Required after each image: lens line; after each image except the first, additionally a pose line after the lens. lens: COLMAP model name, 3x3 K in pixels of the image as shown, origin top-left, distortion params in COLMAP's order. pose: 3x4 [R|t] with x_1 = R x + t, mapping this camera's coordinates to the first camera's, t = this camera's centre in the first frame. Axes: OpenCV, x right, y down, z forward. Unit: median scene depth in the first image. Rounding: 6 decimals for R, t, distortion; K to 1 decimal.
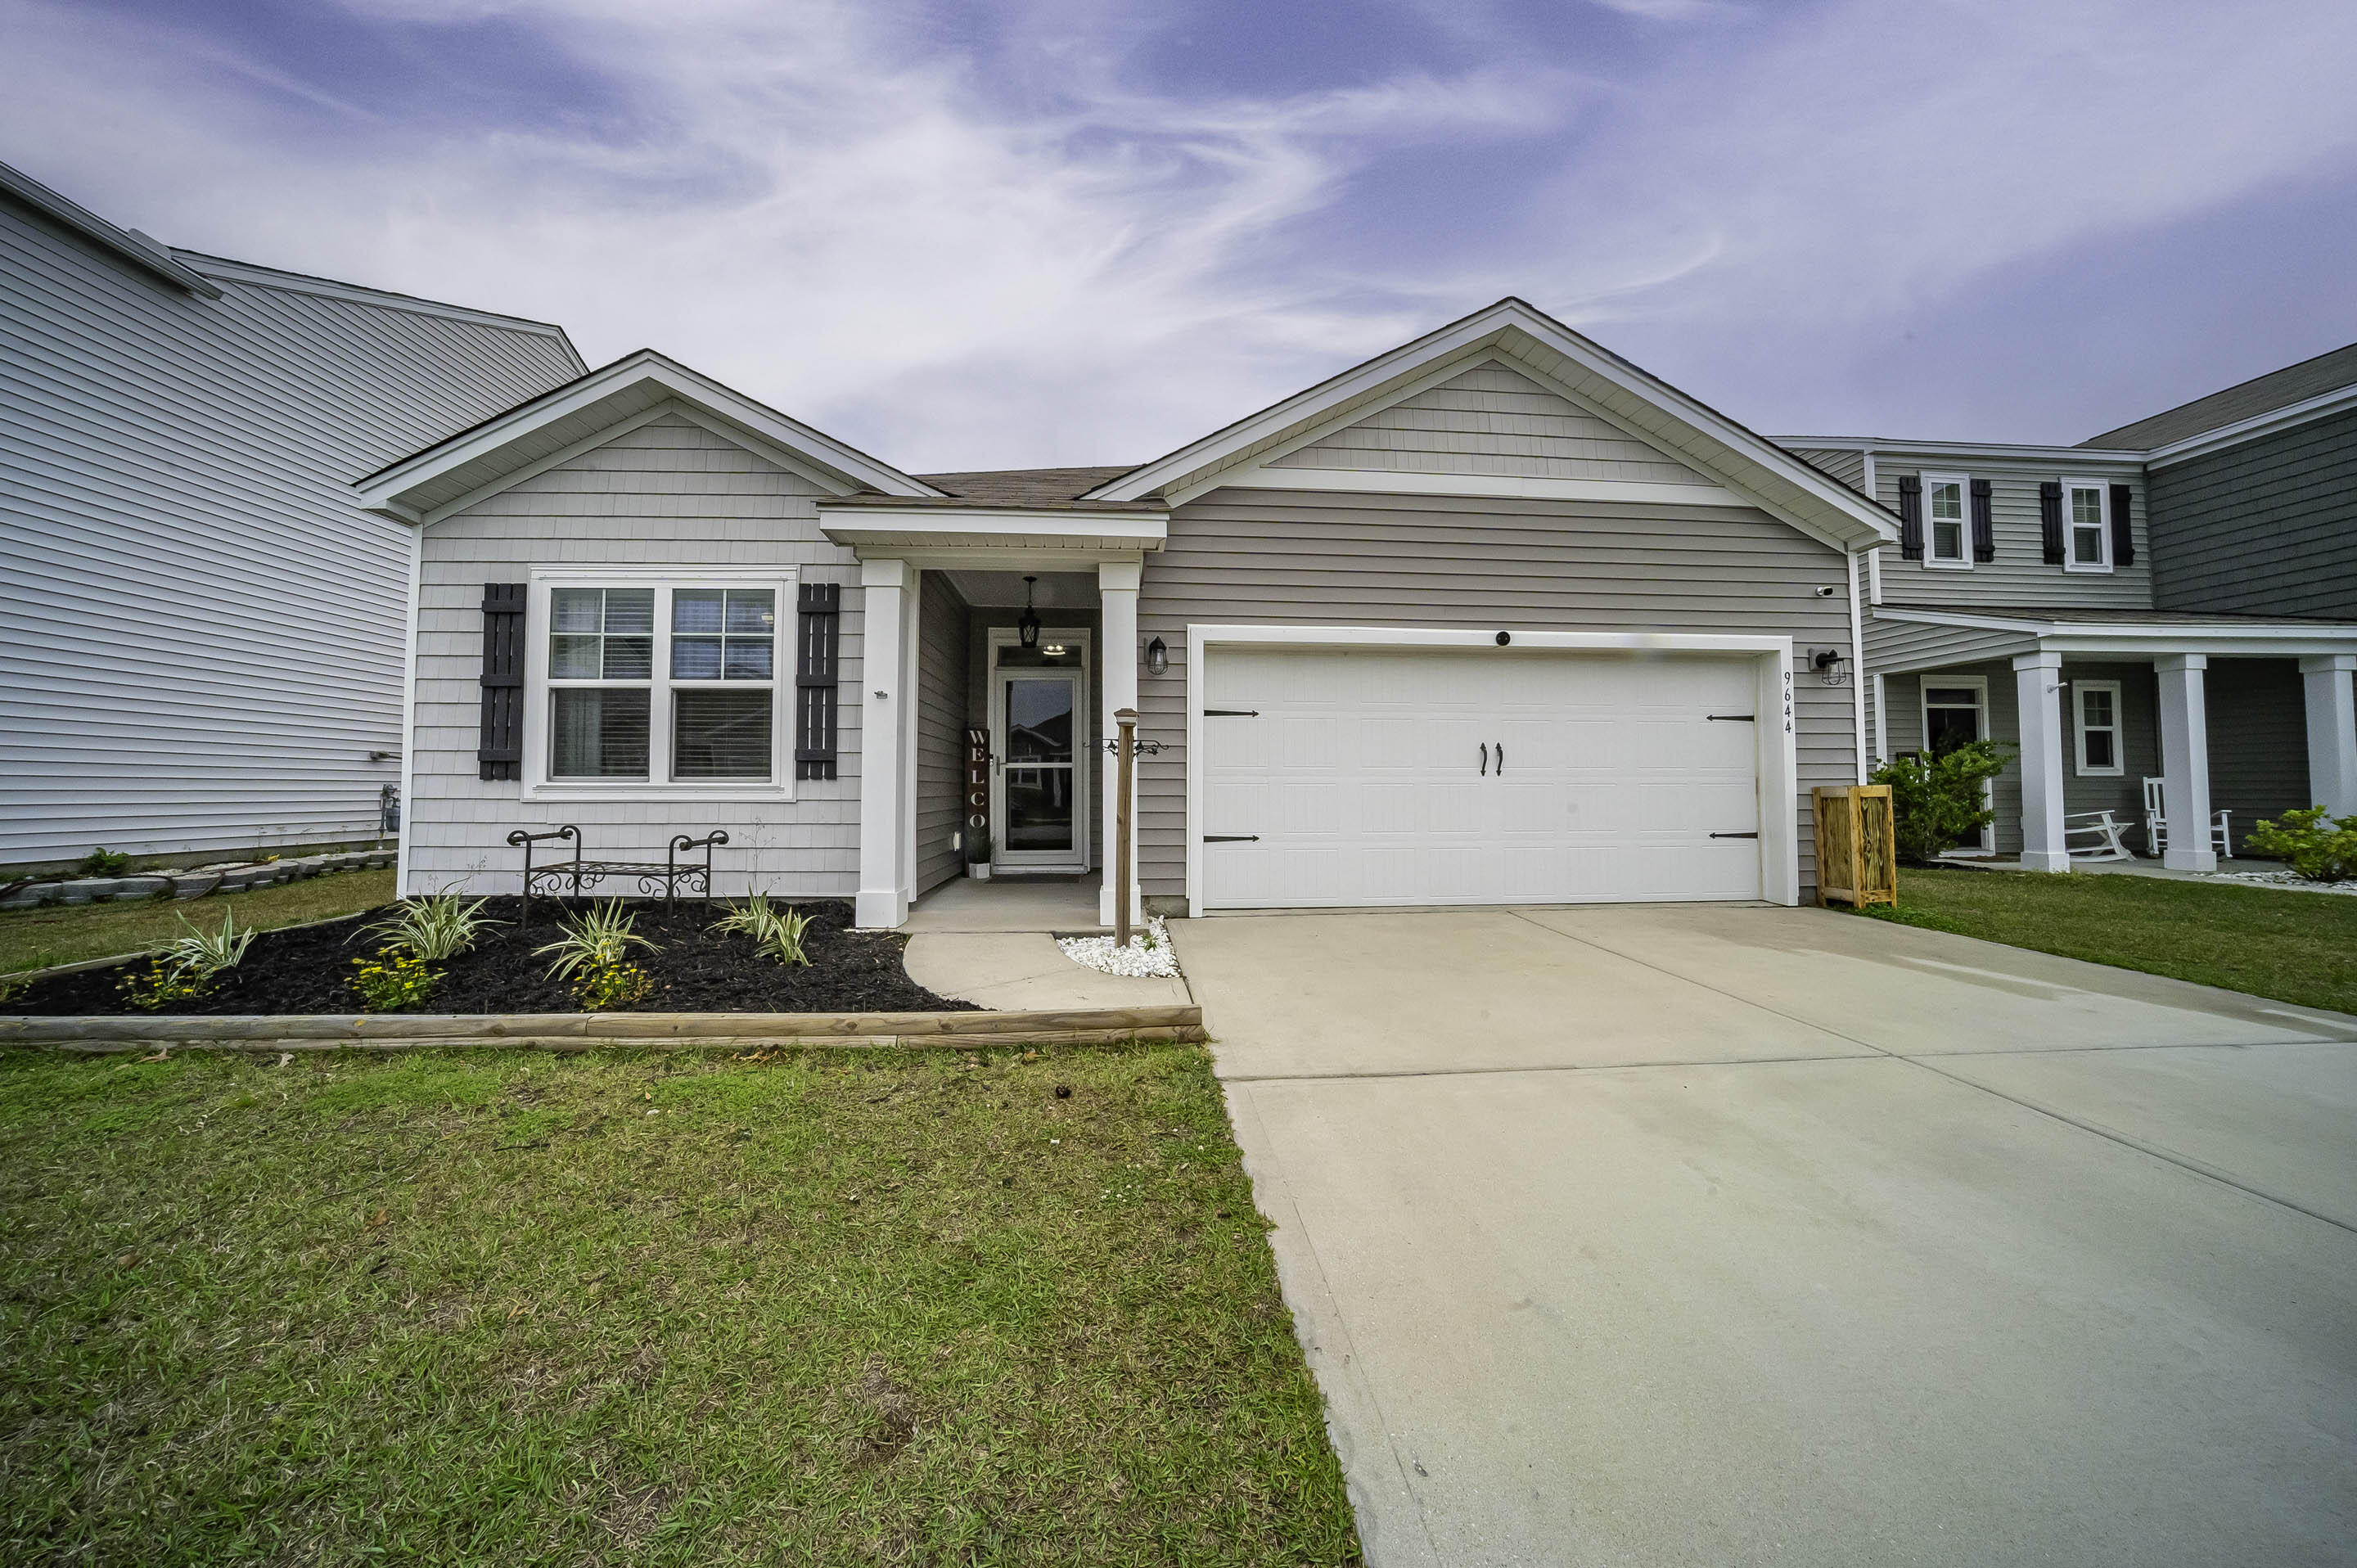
lens RADIAL K [[710.7, 0, 1162.2], [0, 710.7, 765.7], [0, 0, 1]] dist [-0.033479, 0.006980]
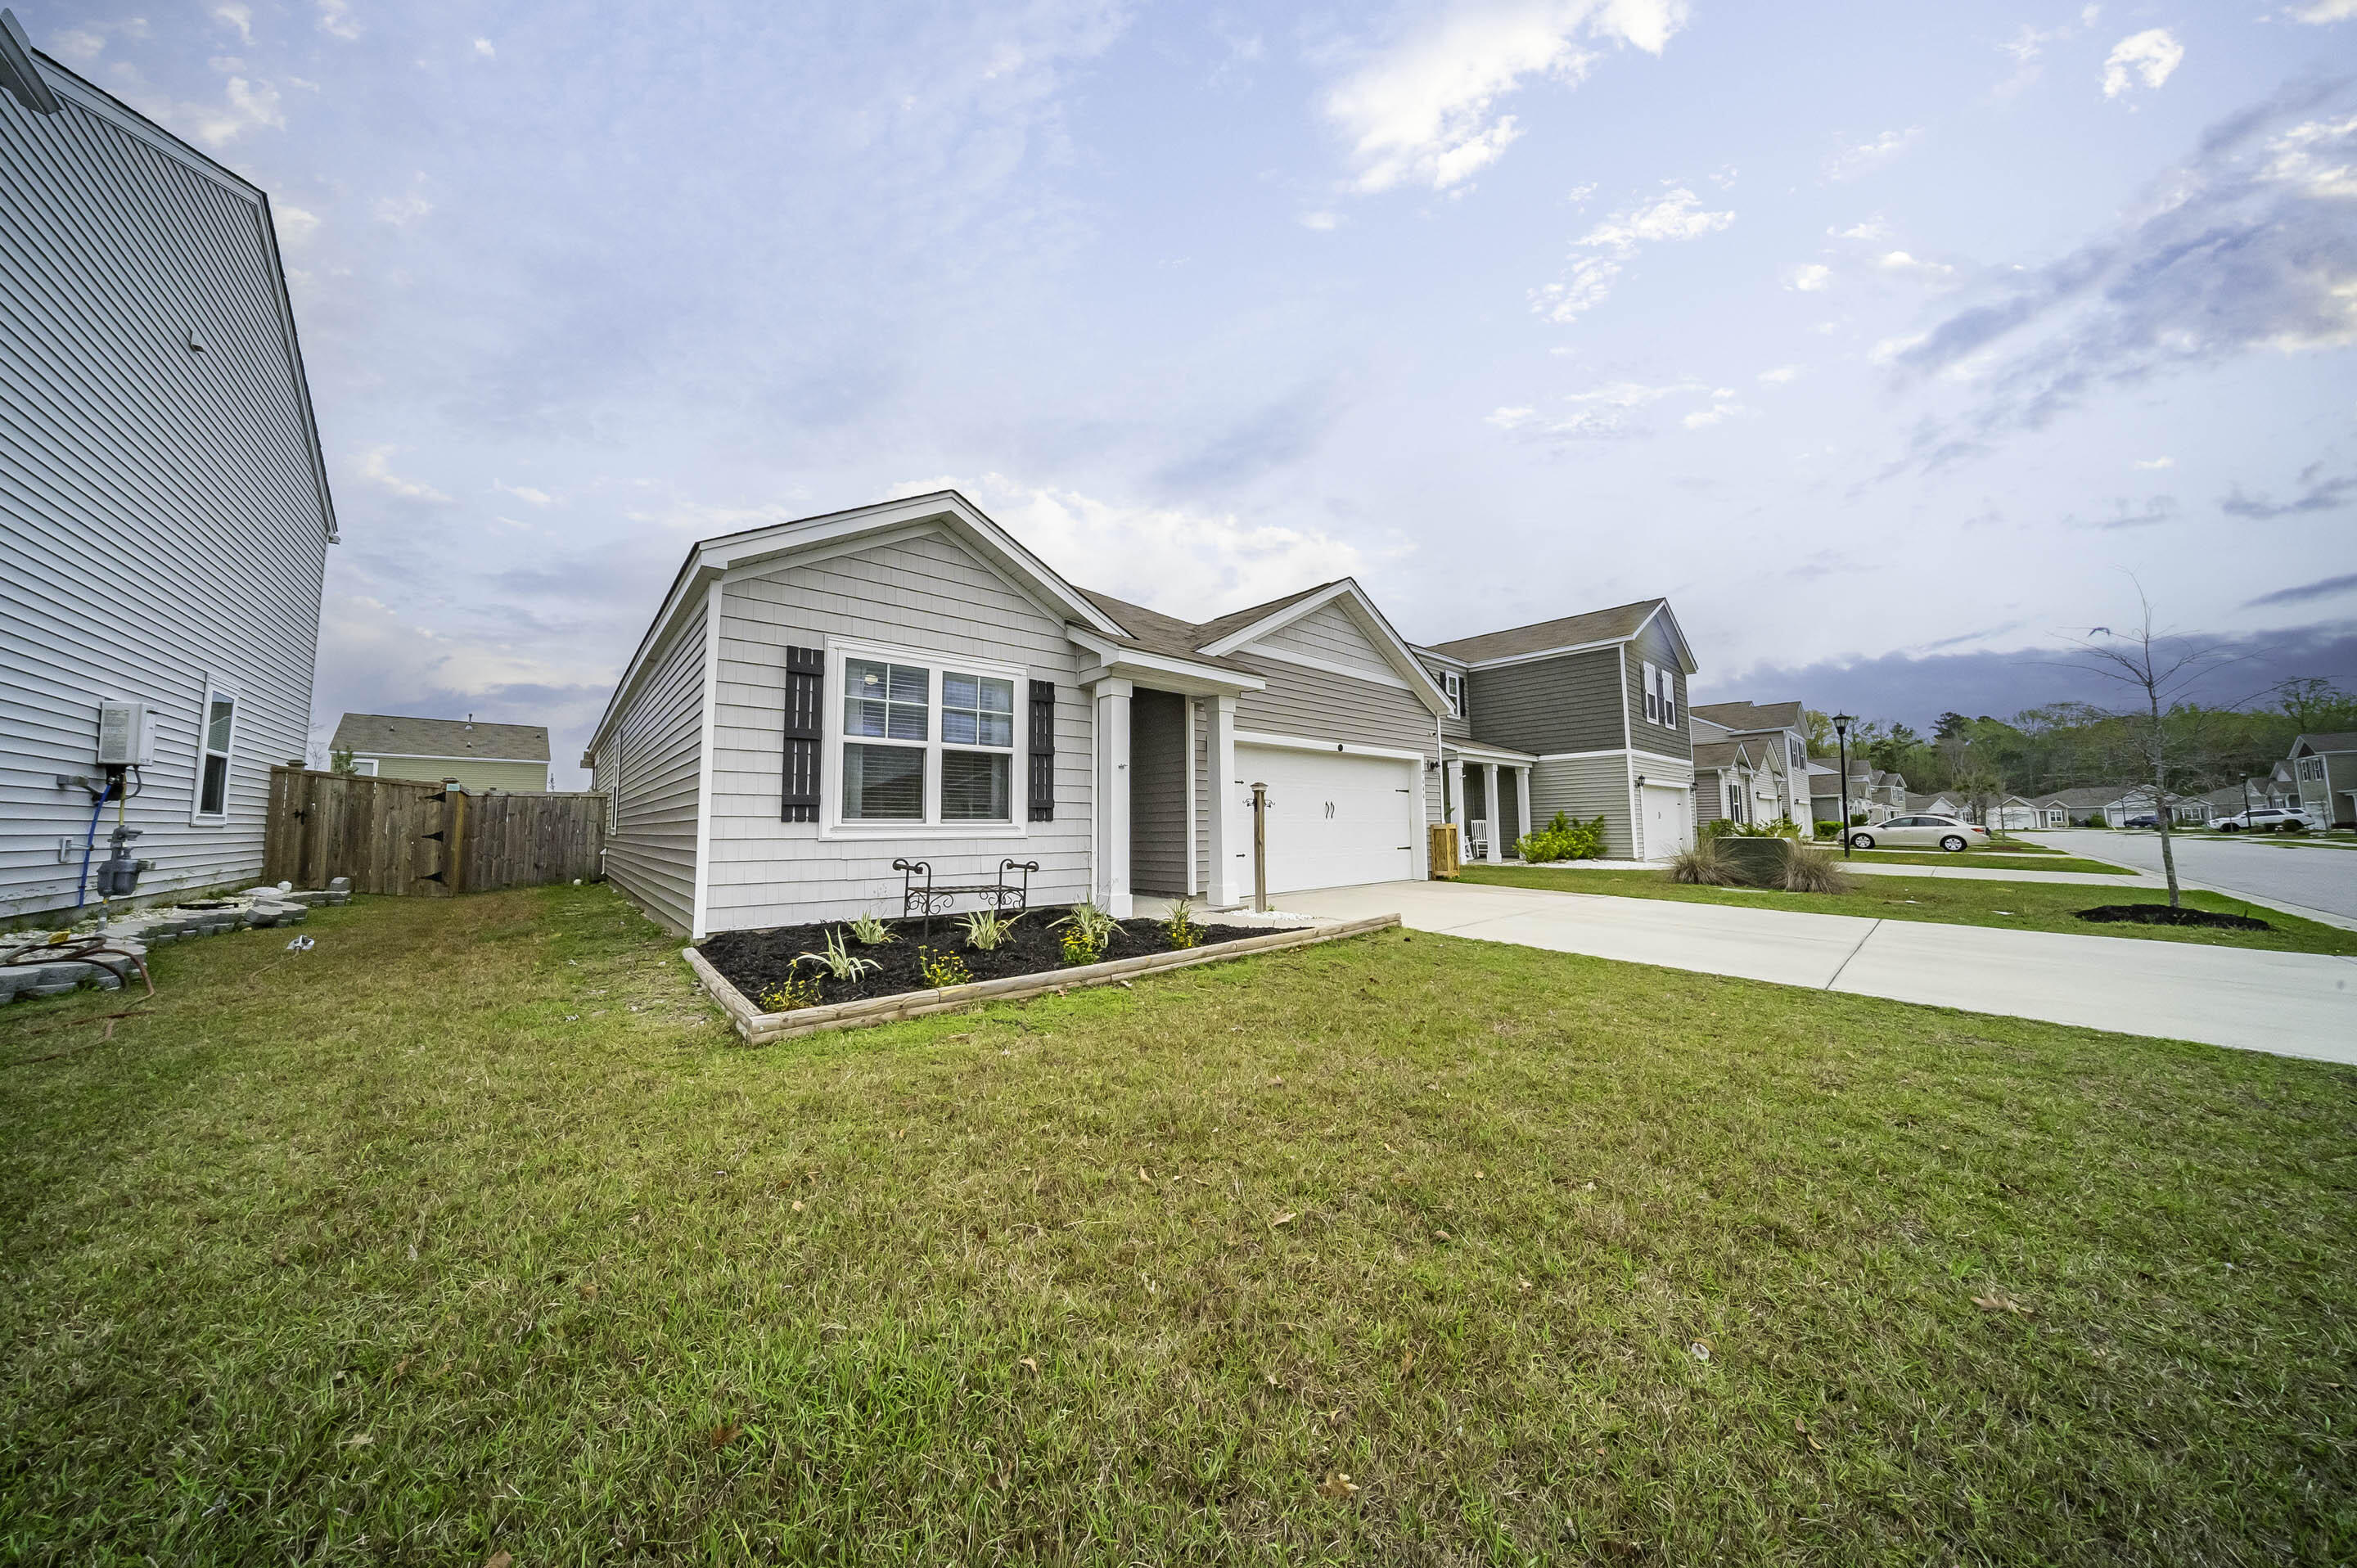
lens RADIAL K [[710.7, 0, 1162.2], [0, 710.7, 765.7], [0, 0, 1]] dist [-0.033479, 0.006980]
pose [[0.793666, 0.046910, 0.606542, -1.160217], [-0.013877, 0.998159, -0.059039, -0.010431], [-0.608195, 0.038440, 0.792856, -0.259200]]
